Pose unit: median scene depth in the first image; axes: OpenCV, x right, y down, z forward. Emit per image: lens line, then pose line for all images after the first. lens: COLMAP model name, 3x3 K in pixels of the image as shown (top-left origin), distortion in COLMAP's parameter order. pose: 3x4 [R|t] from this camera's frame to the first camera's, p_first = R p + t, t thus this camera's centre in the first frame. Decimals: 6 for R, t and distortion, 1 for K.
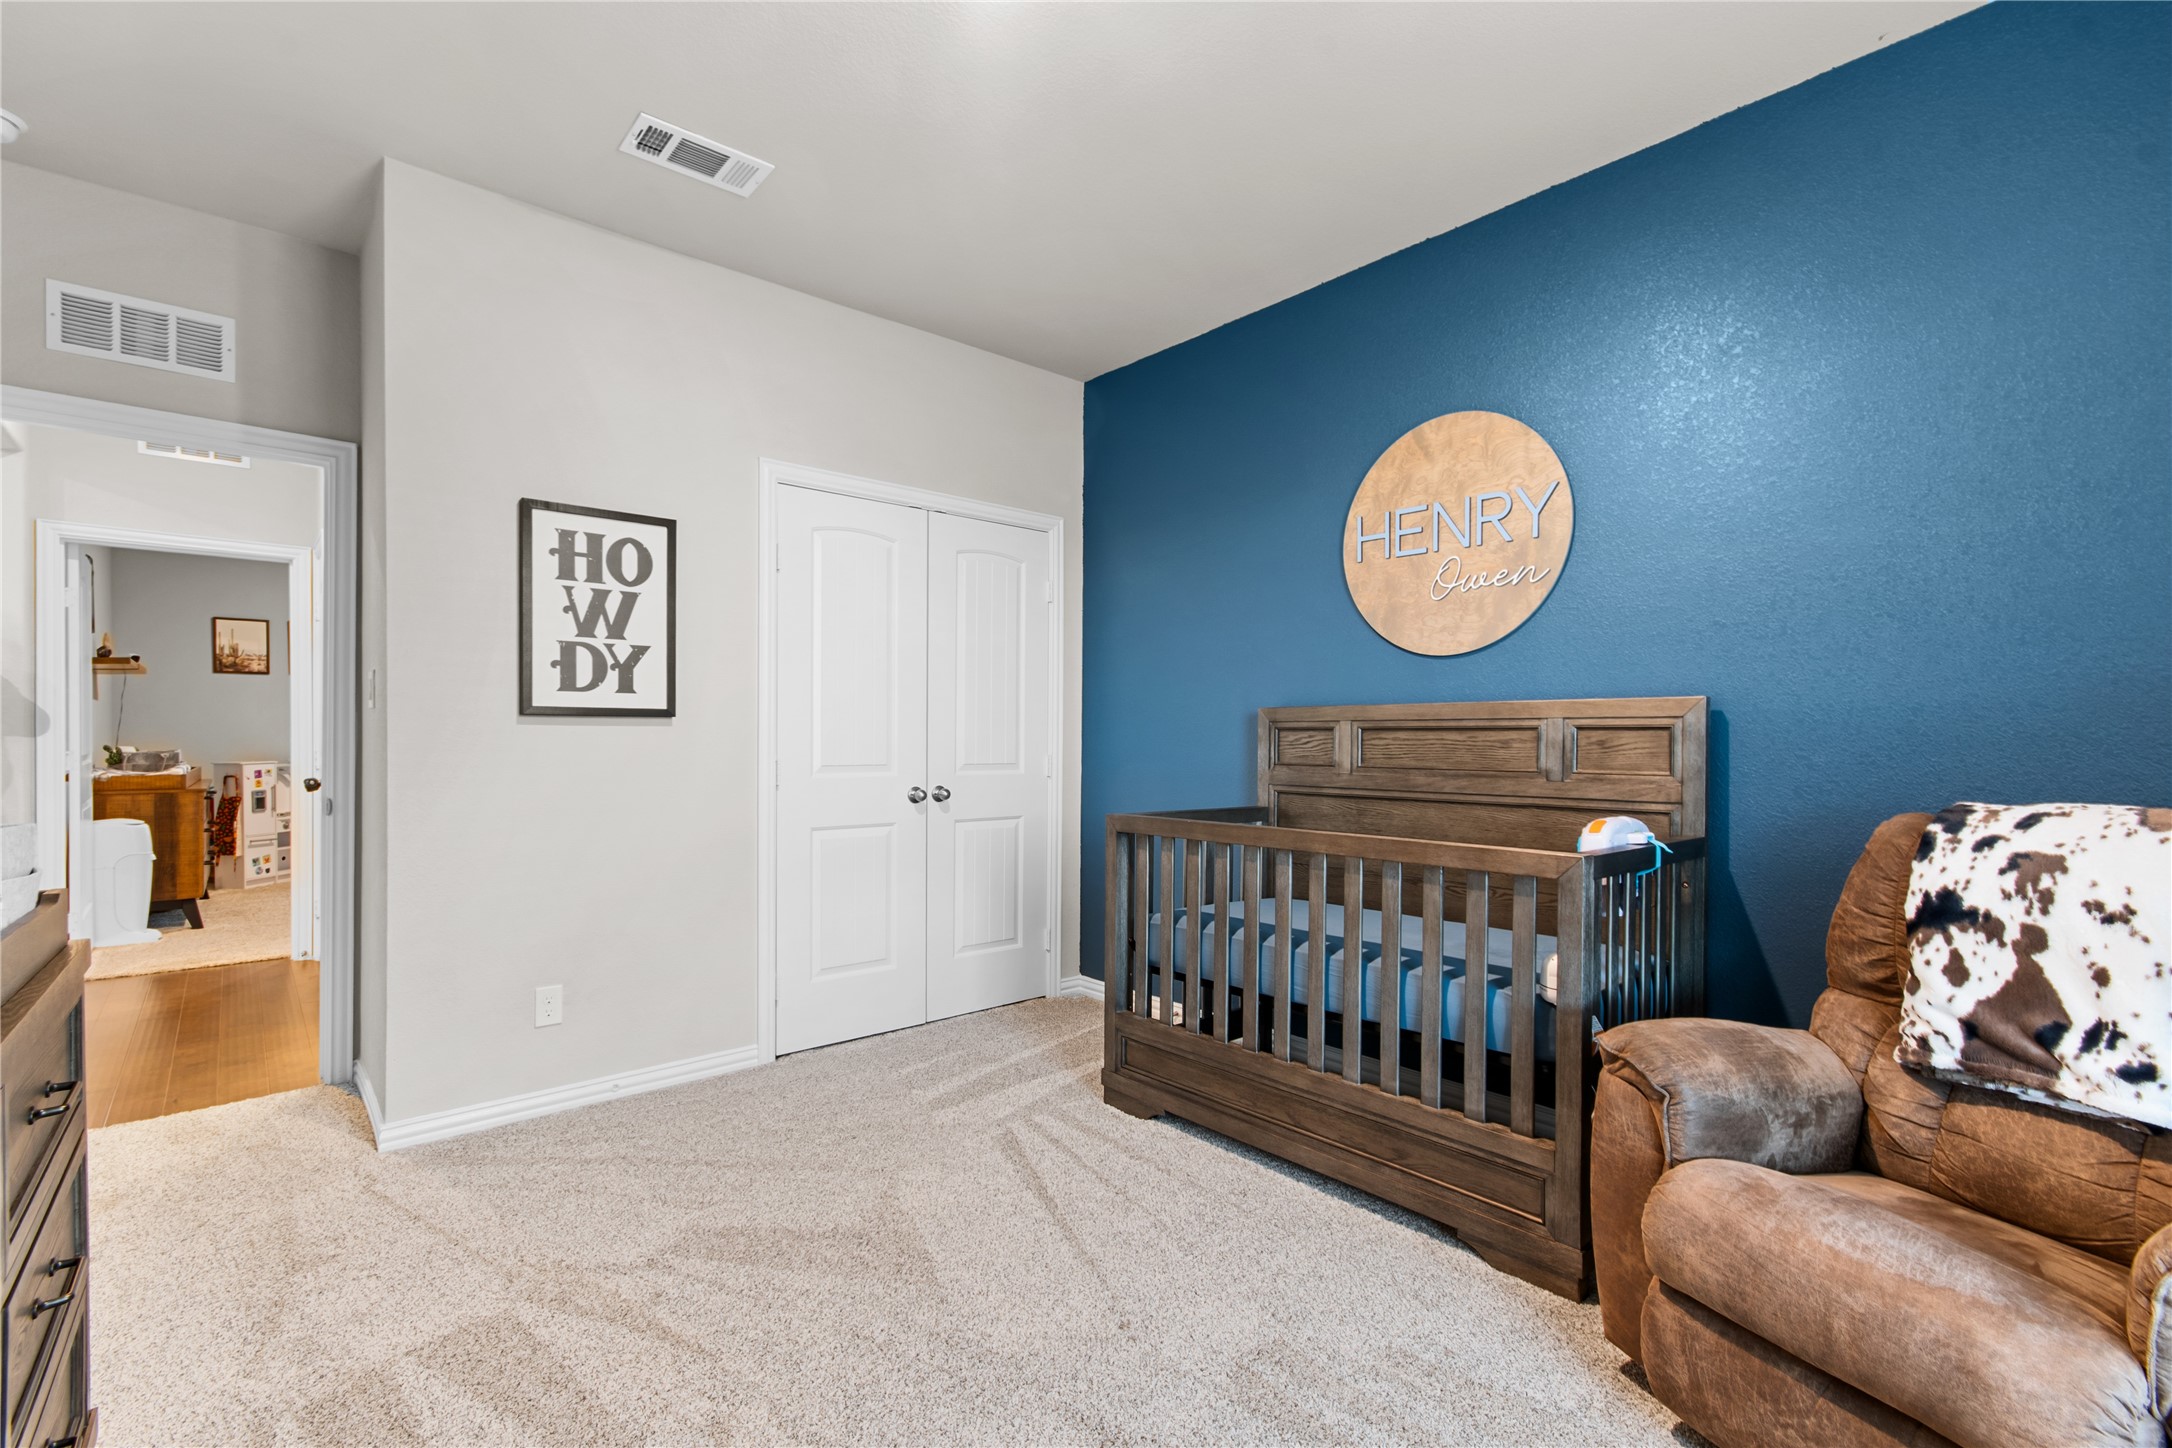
lens RADIAL K [[954.9, 0, 1082.6], [0, 954.9, 733.1], [0, 0, 1]] dist [0.003105, 0.000338]
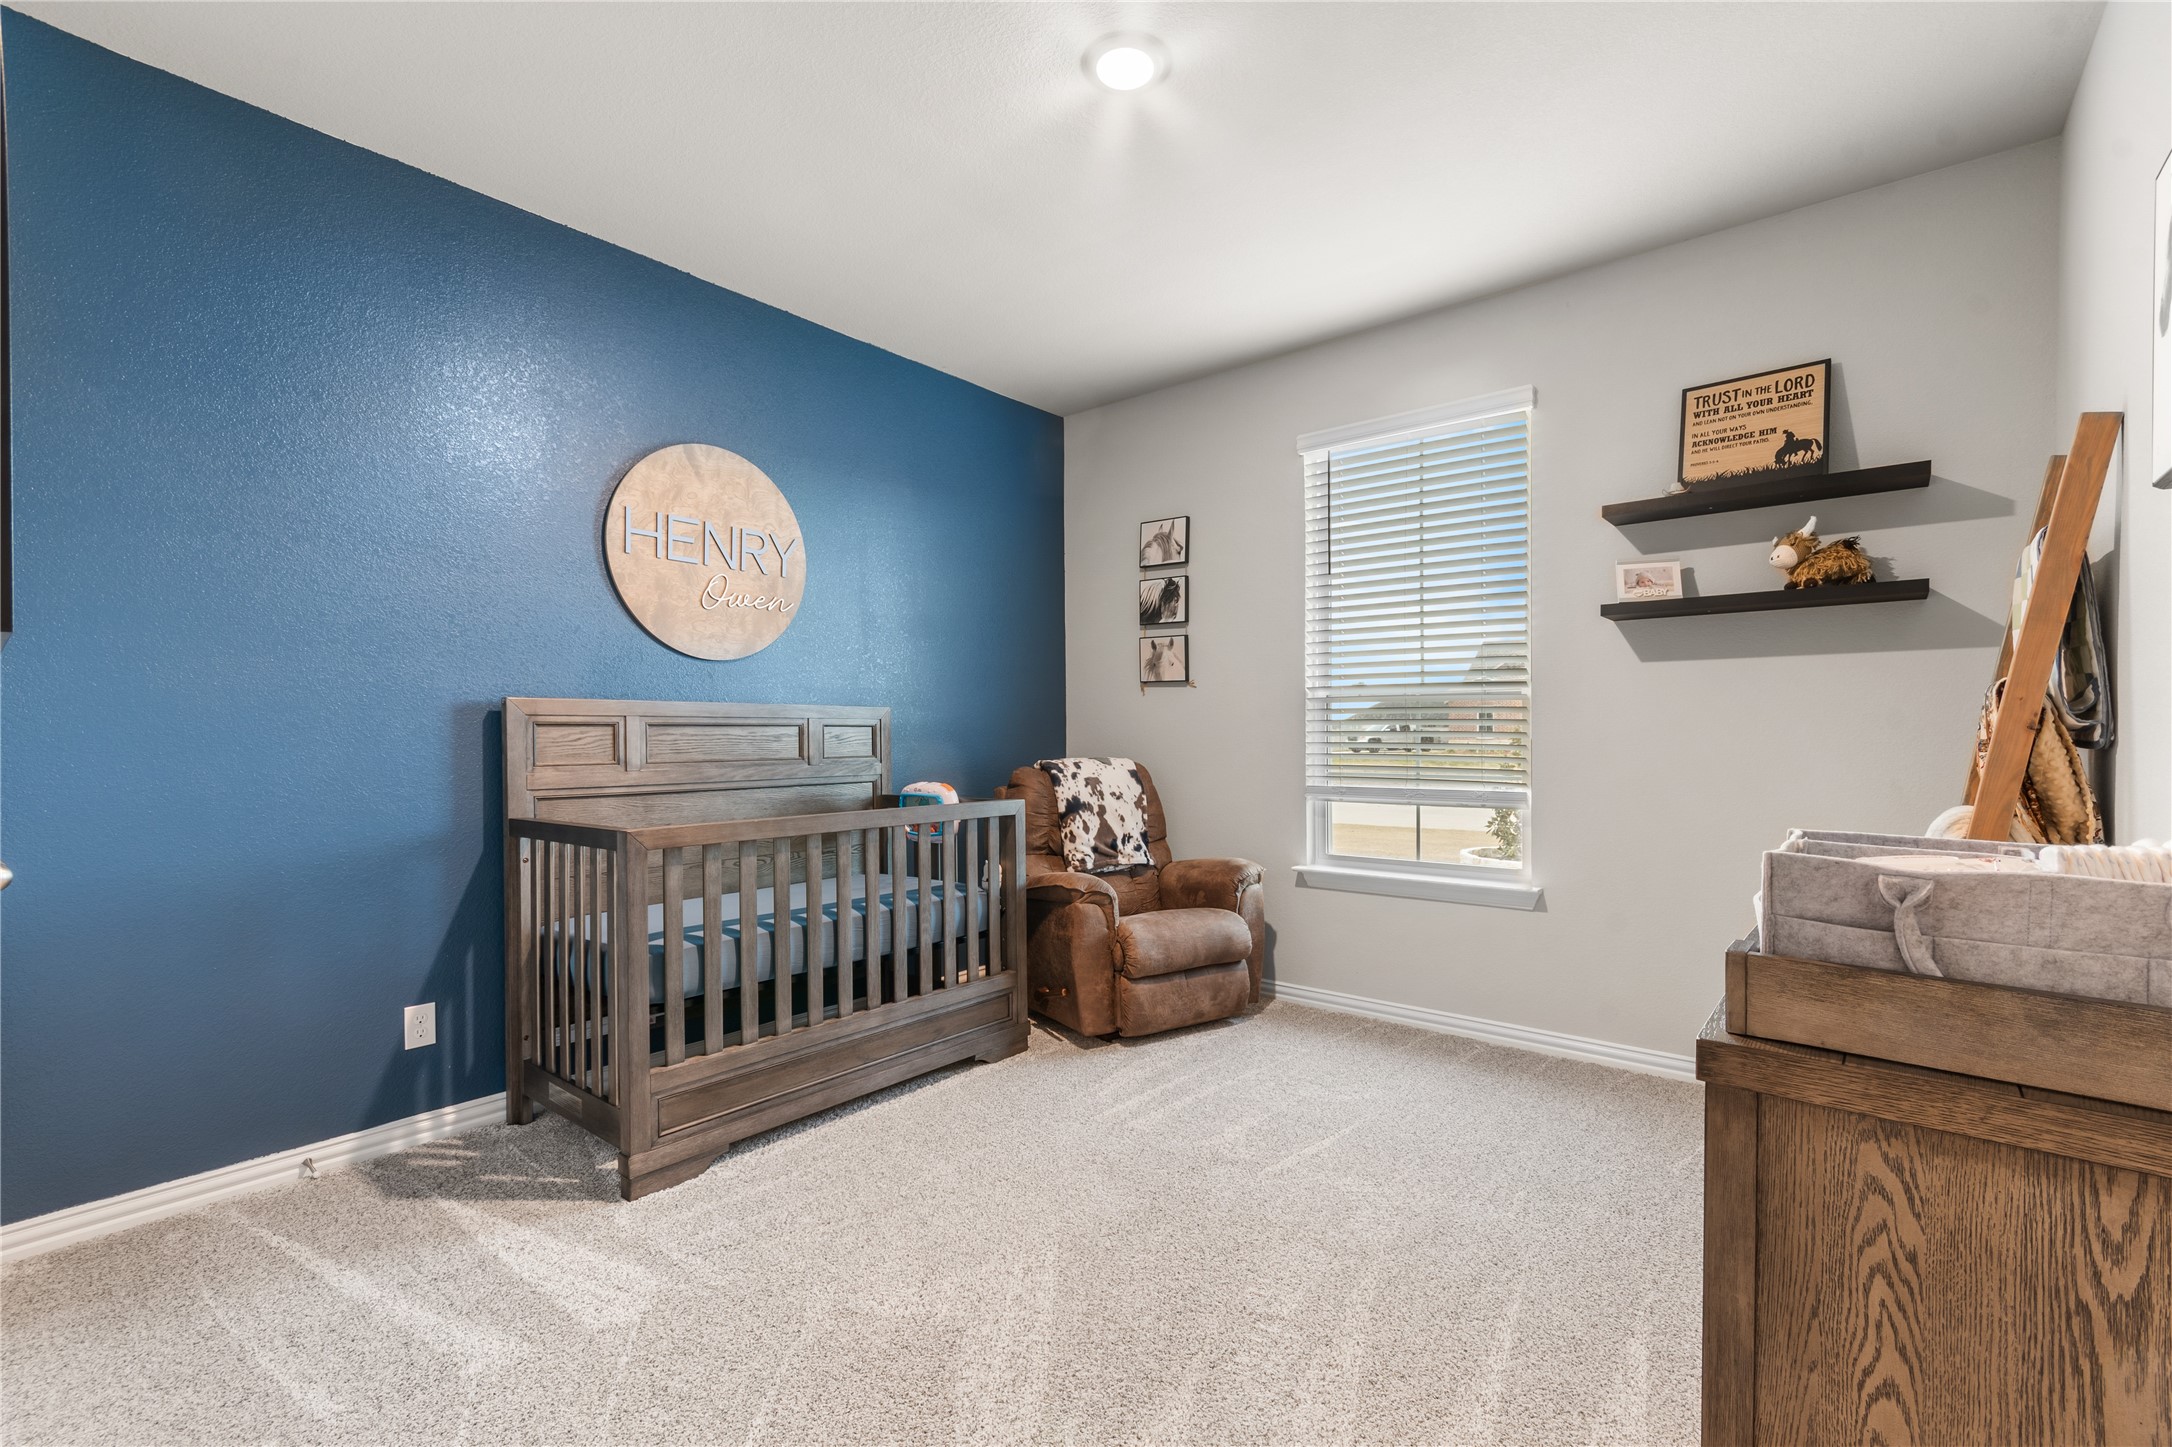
lens RADIAL K [[954.9, 0, 1083.1], [0, 954.9, 728.8], [0, 0, 1]] dist [0.003105, 0.000338]
pose [[-0.148460, -0.000132, 0.988918, -0.975070], [-0.003159, 0.999995, -0.000340, -0.001870], [-0.988913, -0.003174, -0.148460, 0.903326]]
